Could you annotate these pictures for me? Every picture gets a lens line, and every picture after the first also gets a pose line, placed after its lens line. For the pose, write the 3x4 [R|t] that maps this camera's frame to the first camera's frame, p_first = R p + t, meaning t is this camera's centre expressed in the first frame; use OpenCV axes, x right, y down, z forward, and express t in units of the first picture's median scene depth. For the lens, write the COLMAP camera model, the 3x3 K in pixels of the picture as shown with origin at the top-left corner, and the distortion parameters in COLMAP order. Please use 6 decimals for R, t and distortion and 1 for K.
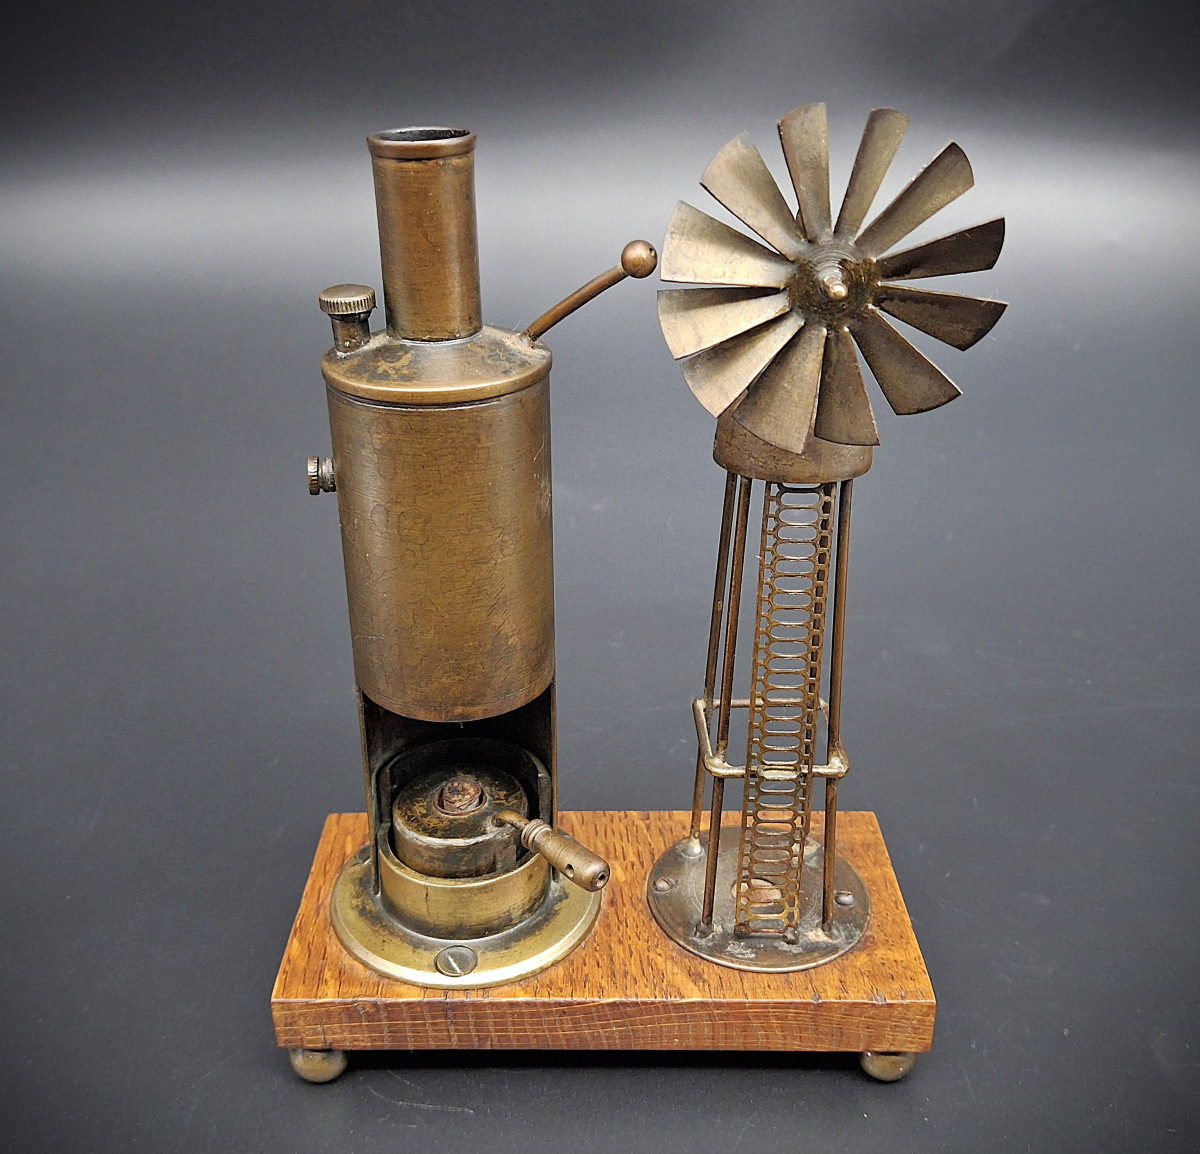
lens RADIAL K [[1309.7, 0, 575.8], [0, 1309.7, 560.9], [0, 0, 1]] dist [0.222777, -0.685925]
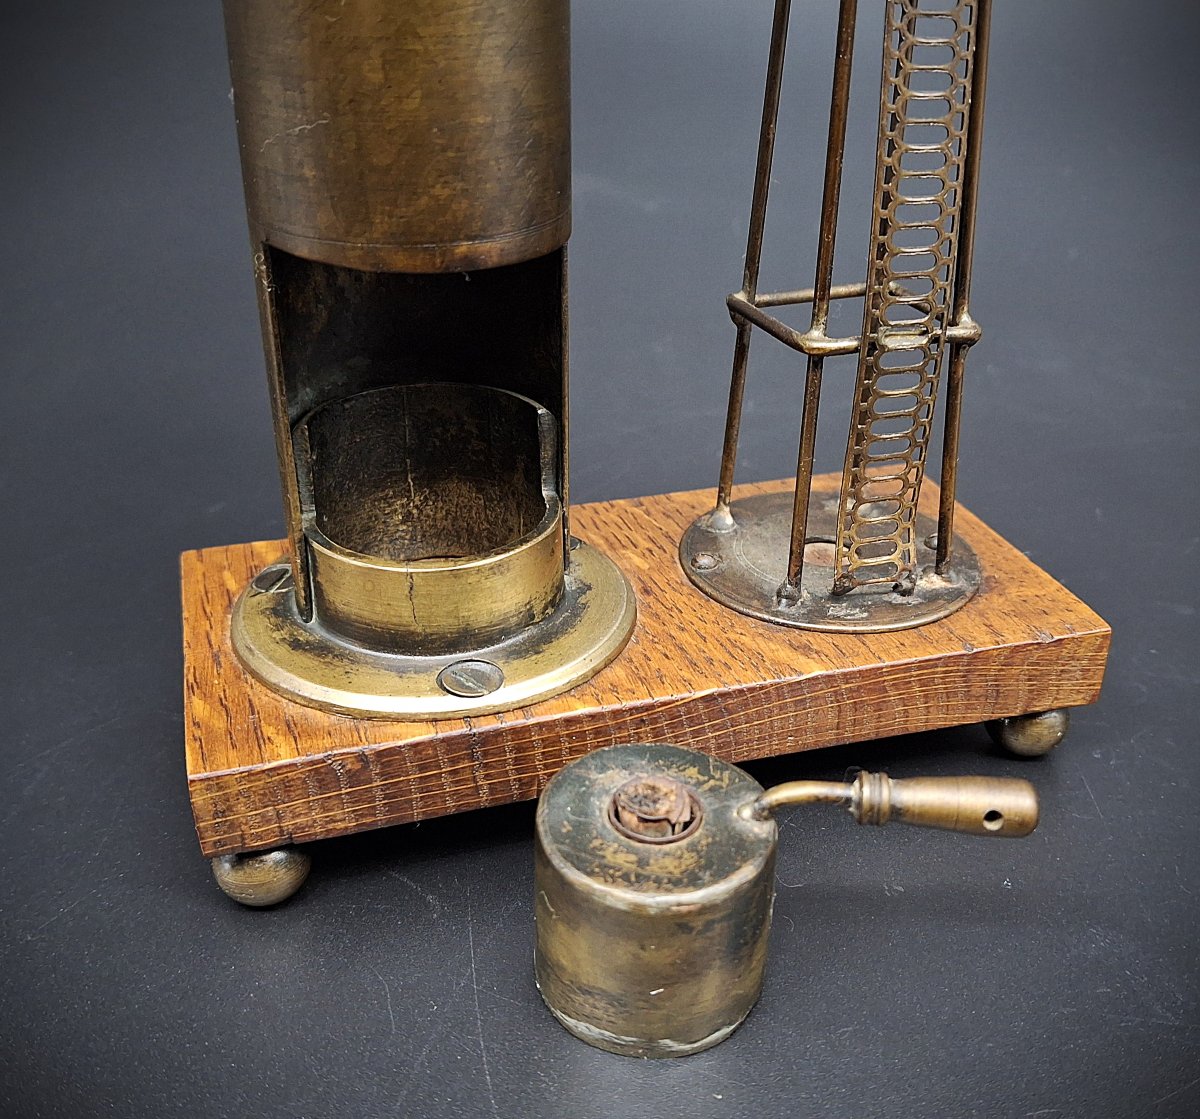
lens RADIAL K [[1286.1, 0, 626.4], [0, 1286.1, 575.0], [0, 0, 1]] dist [0.263716, -0.931210]
pose [[0.951061, -0.125909, 0.282187, -0.193472], [0.107589, 0.991006, 0.079567, 0.209490], [-0.289667, -0.045313, 0.956054, 0.368466]]
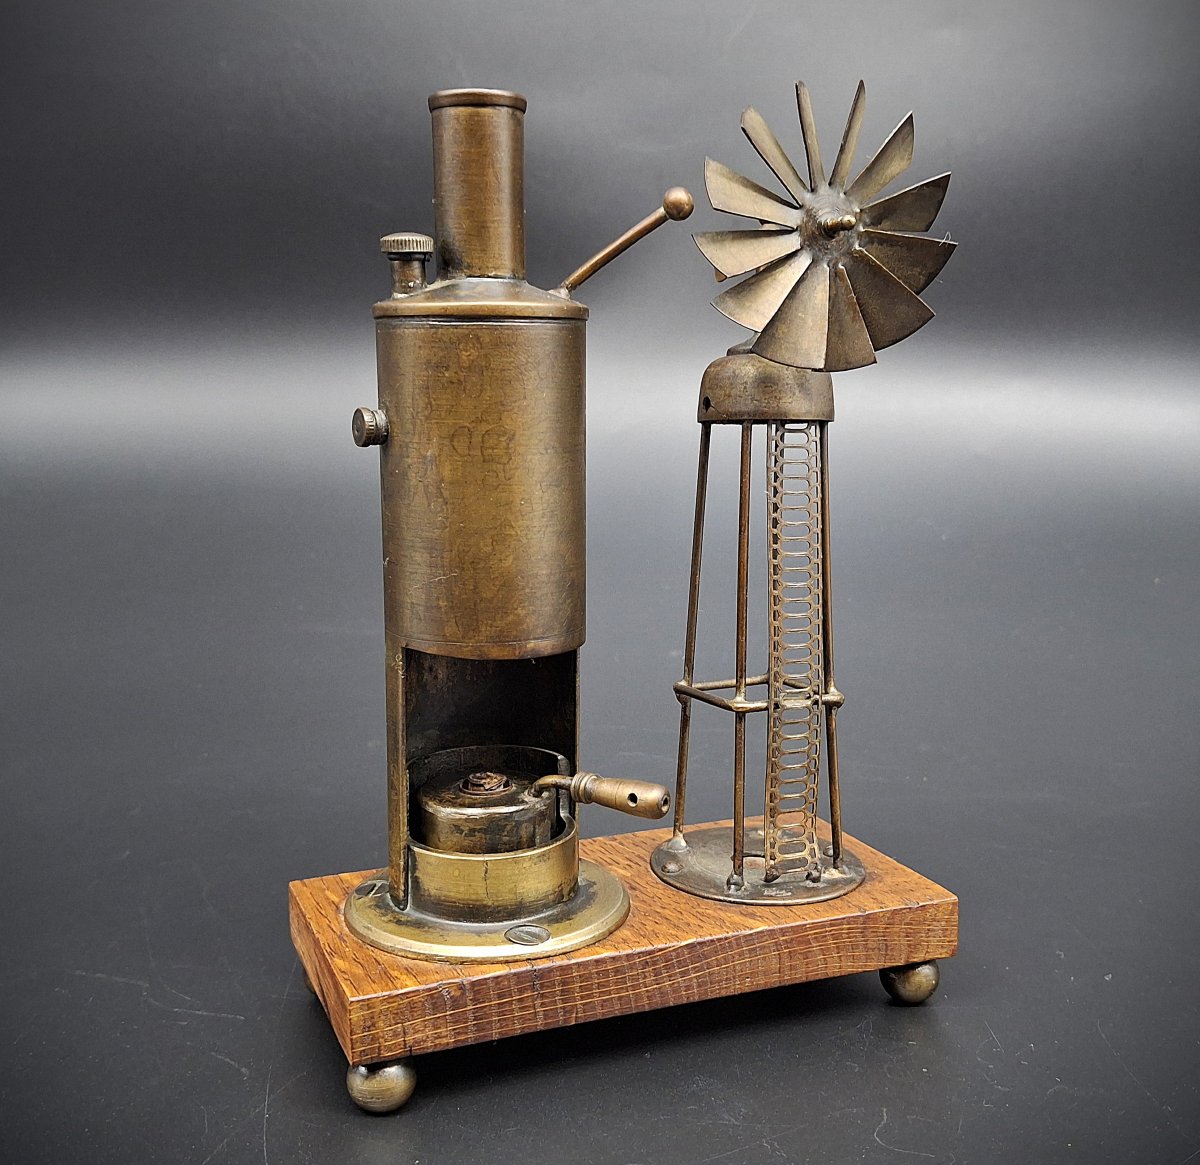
lens RADIAL K [[1331.0, 0, 595.9], [0, 1331.0, 609.4], [0, 0, 1]] dist [0.244258, -0.840610]
pose [[0.920053, -0.052392, 0.388274, -0.411854], [0.153949, 0.959652, -0.235306, 0.315182], [-0.360280, 0.276268, 0.890996, 0.058250]]
